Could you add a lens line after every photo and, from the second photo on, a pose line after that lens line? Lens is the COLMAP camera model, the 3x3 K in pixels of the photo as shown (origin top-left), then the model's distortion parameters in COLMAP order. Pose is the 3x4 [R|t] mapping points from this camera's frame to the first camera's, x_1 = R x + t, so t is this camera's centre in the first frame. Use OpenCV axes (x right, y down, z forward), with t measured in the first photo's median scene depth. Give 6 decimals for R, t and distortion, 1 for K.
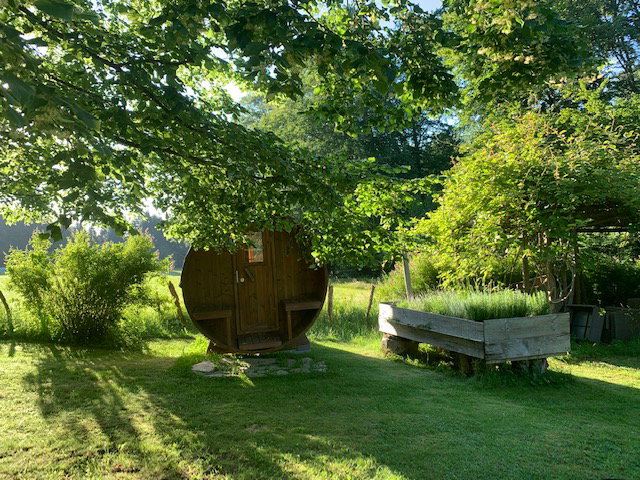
lens RADIAL K [[487.0, 0, 320.7], [0, 487.0, 242.1], [0, 0, 1]] dist [0.025345, -0.036065]
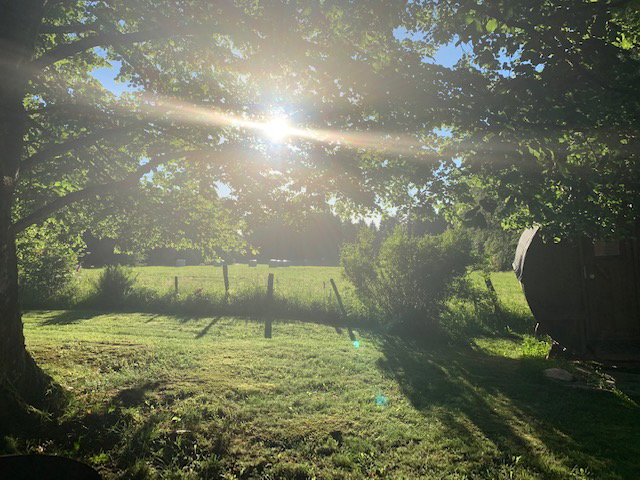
lens RADIAL K [[487.0, 0, 319.9], [0, 487.0, 240.1], [0, 0, 1]] dist [0.025345, -0.036065]
pose [[0.859304, -0.010664, -0.511354, -0.132026], [0.014808, 0.999882, 0.004033, 0.004686], [0.511251, -0.011038, 0.859361, 0.027059]]
